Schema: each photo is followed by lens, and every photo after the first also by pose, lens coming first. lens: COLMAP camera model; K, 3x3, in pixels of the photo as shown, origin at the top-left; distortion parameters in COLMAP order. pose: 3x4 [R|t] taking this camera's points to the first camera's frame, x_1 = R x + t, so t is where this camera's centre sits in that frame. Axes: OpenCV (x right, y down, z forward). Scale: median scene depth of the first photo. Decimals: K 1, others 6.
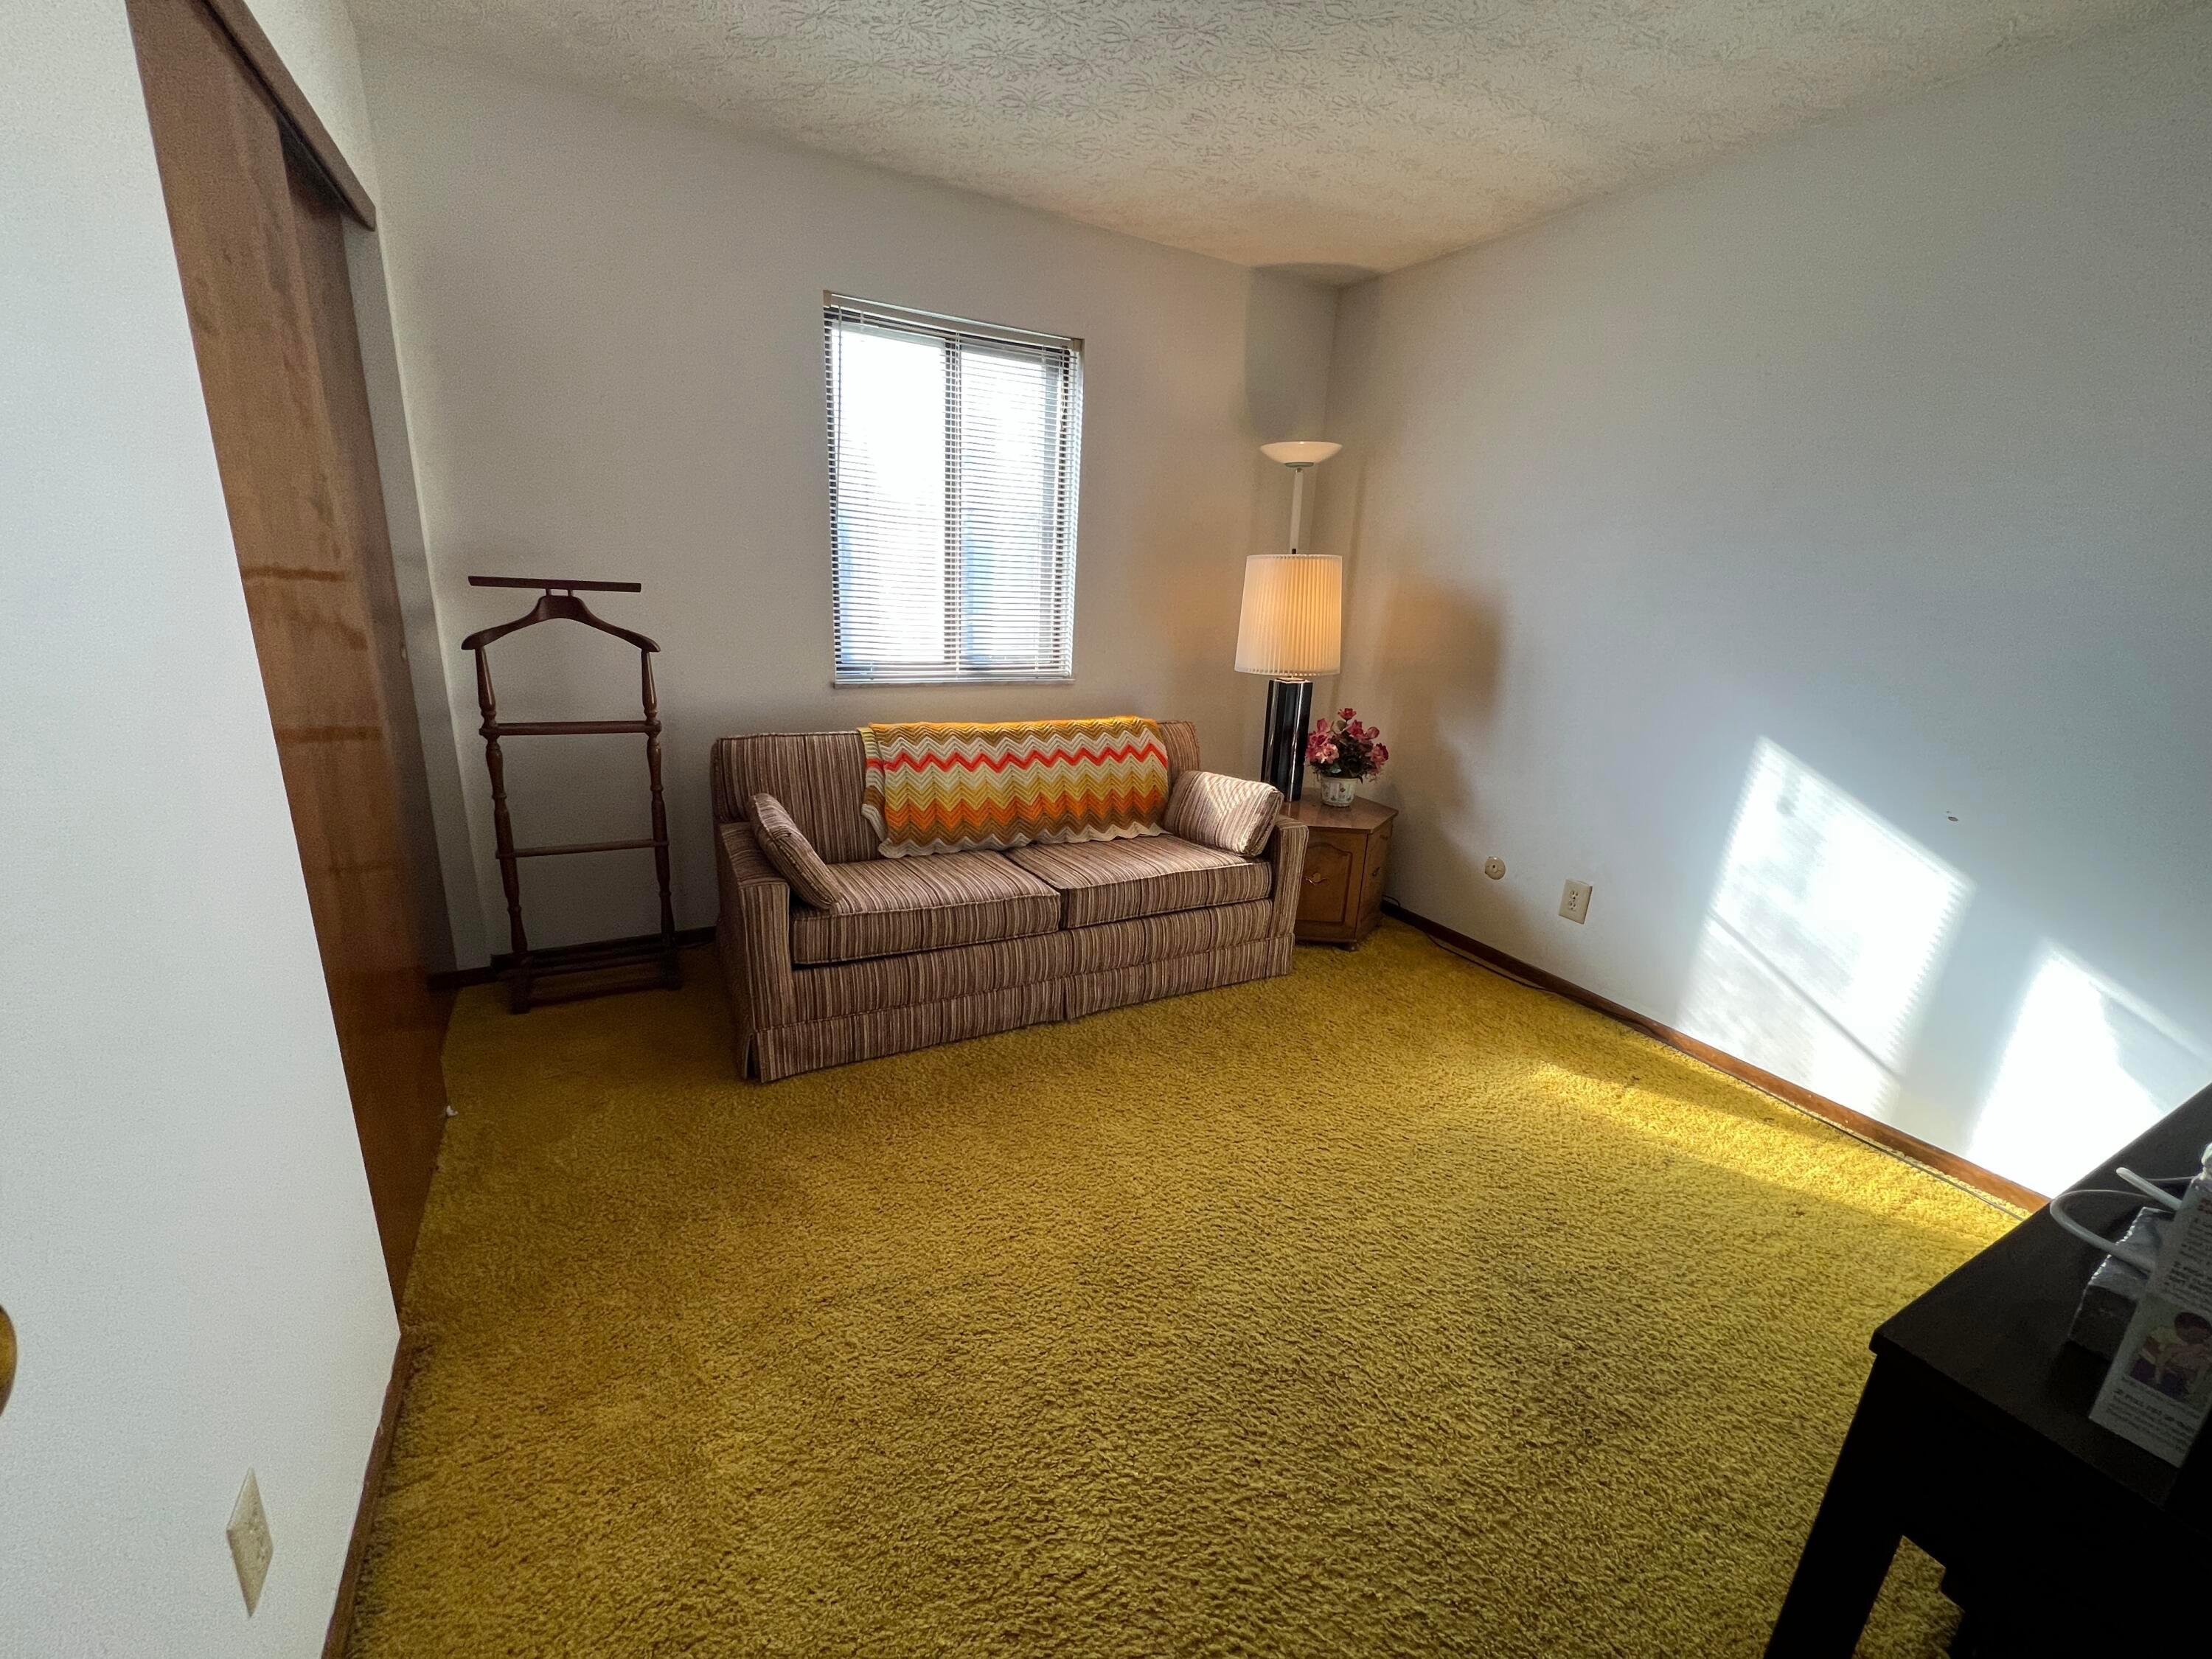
lens RADIAL K [[901.5, 0, 1105.9], [0, 901.5, 834.1], [0, 0, 1]] dist [-0.002456, 0.000073]
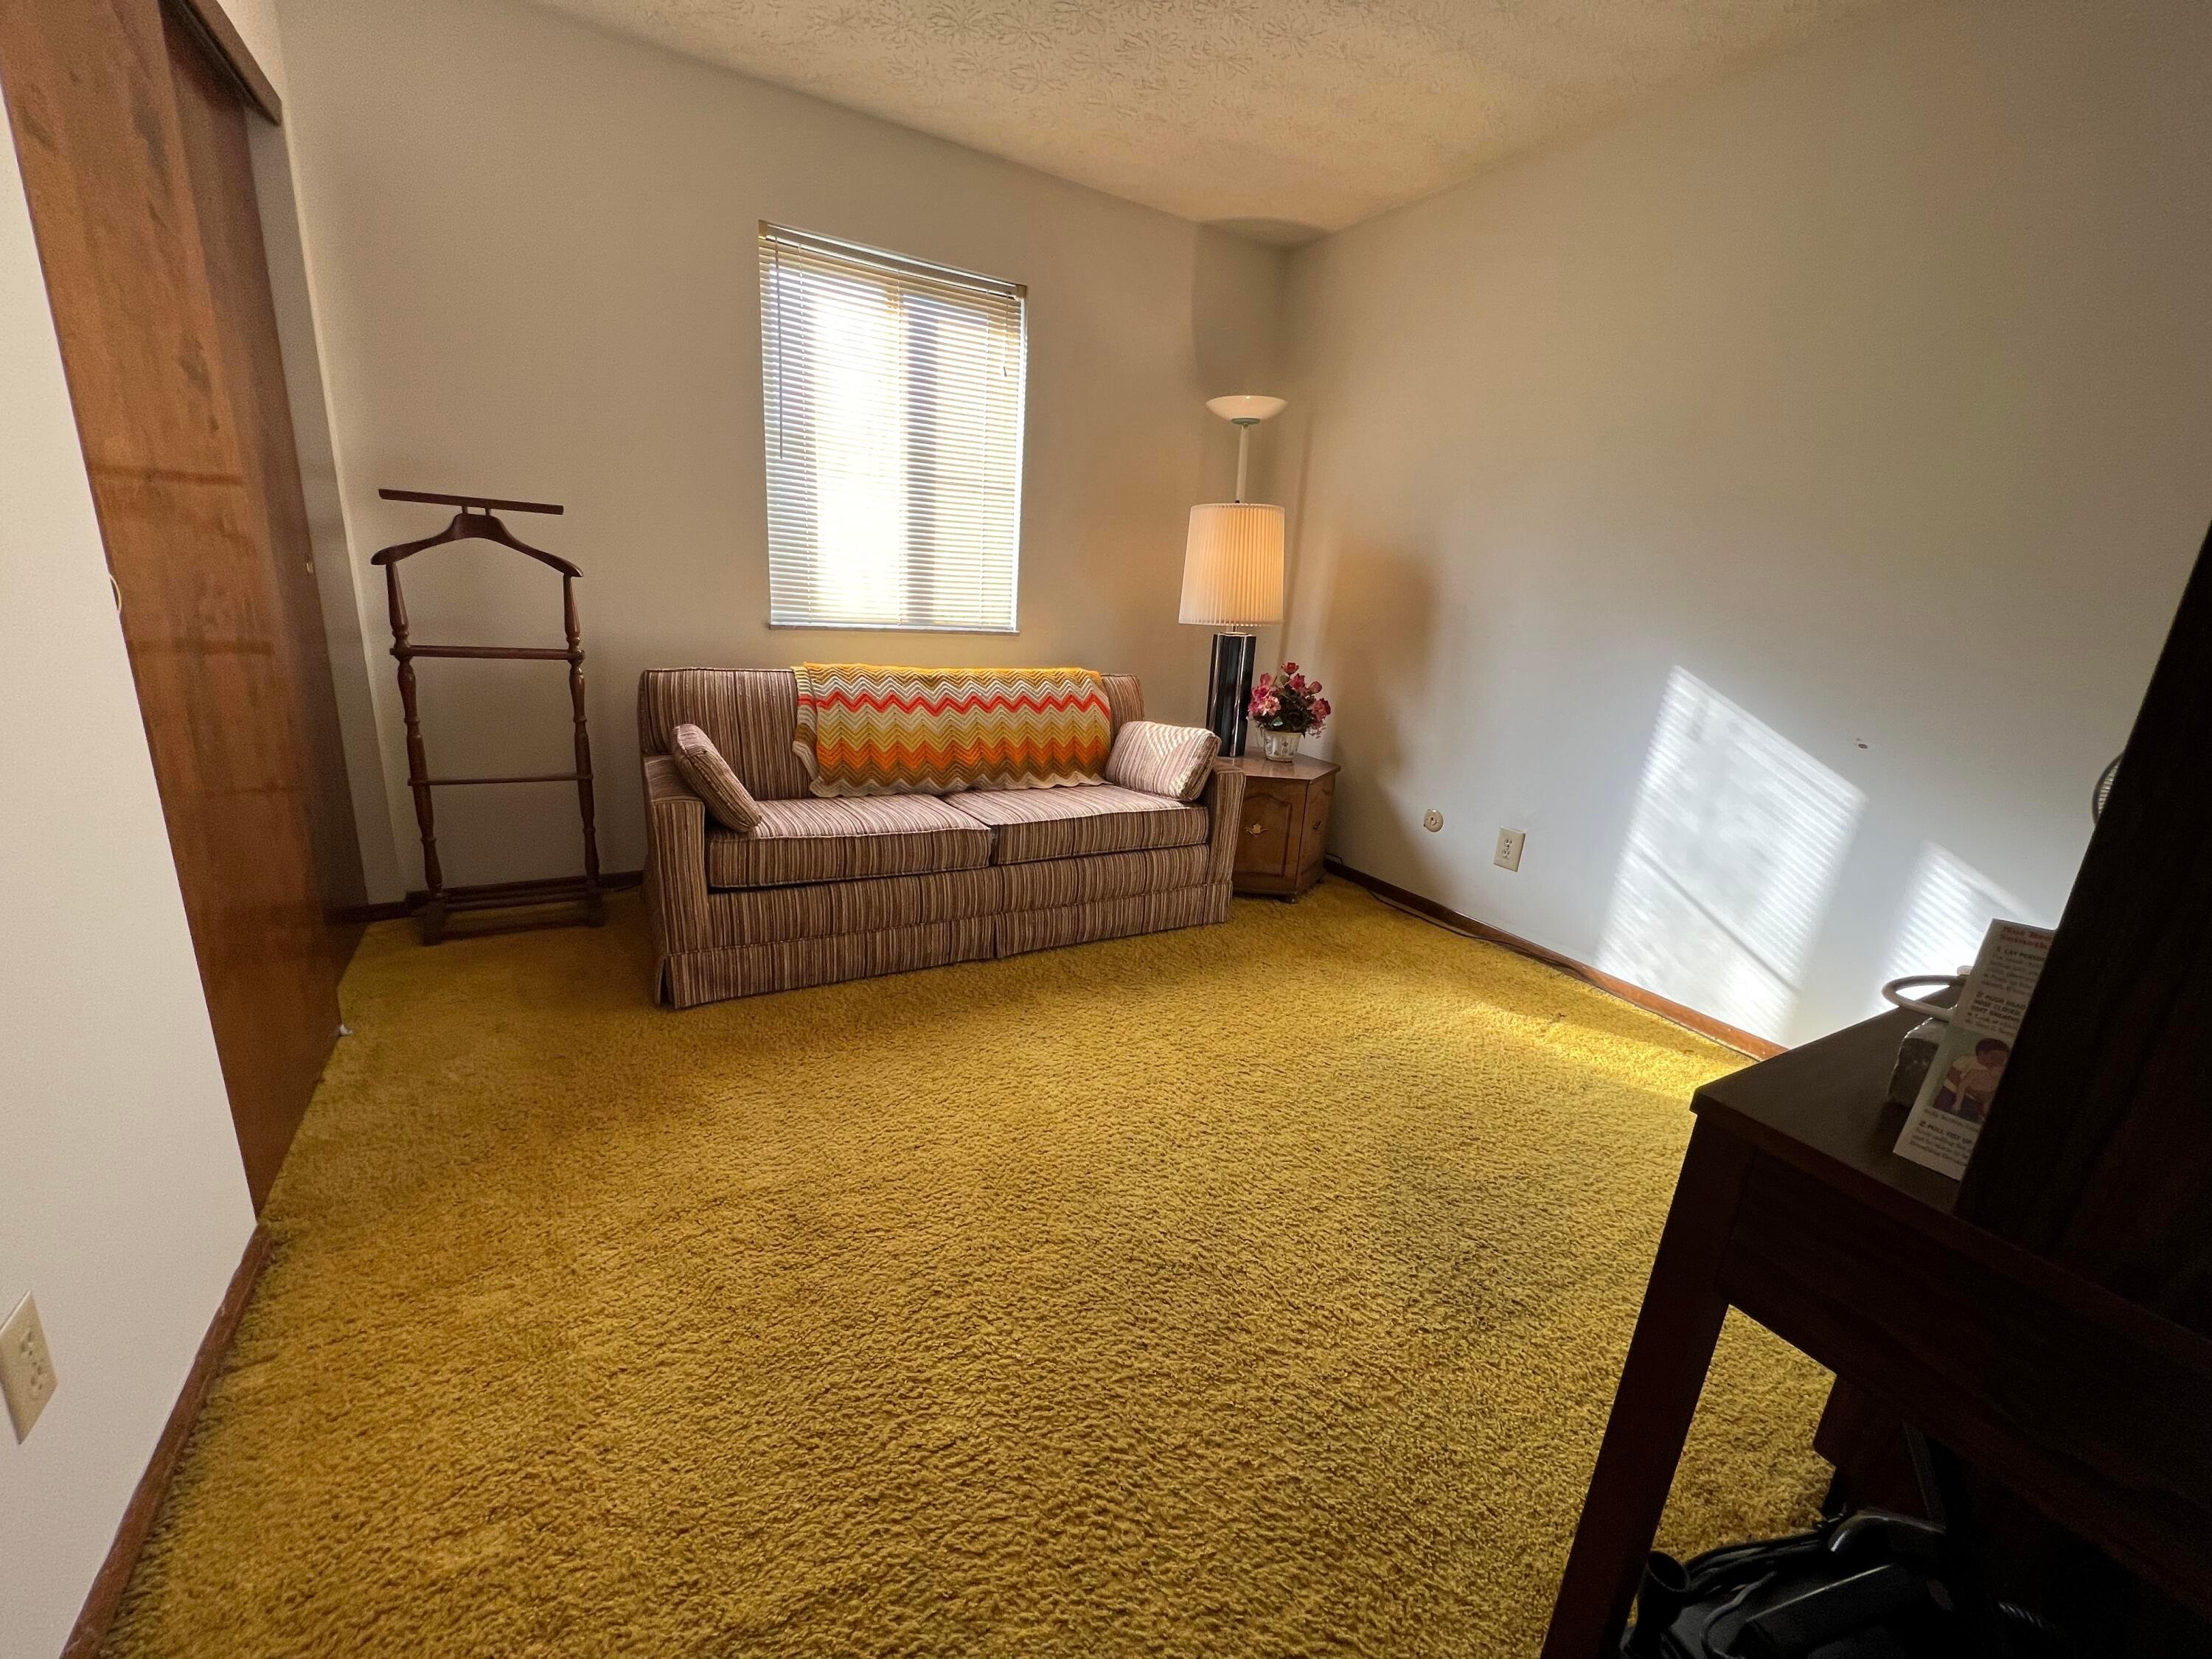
lens RADIAL K [[899.8, 0, 1106.1], [0, 899.8, 831.1], [0, 0, 1]] dist [-0.002593, 0.000333]
pose [[0.999573, 0.009306, 0.027701, 0.066003], [-0.009100, 0.999930, -0.007544, 0.101907], [-0.027769, 0.007289, 0.999588, 0.012851]]
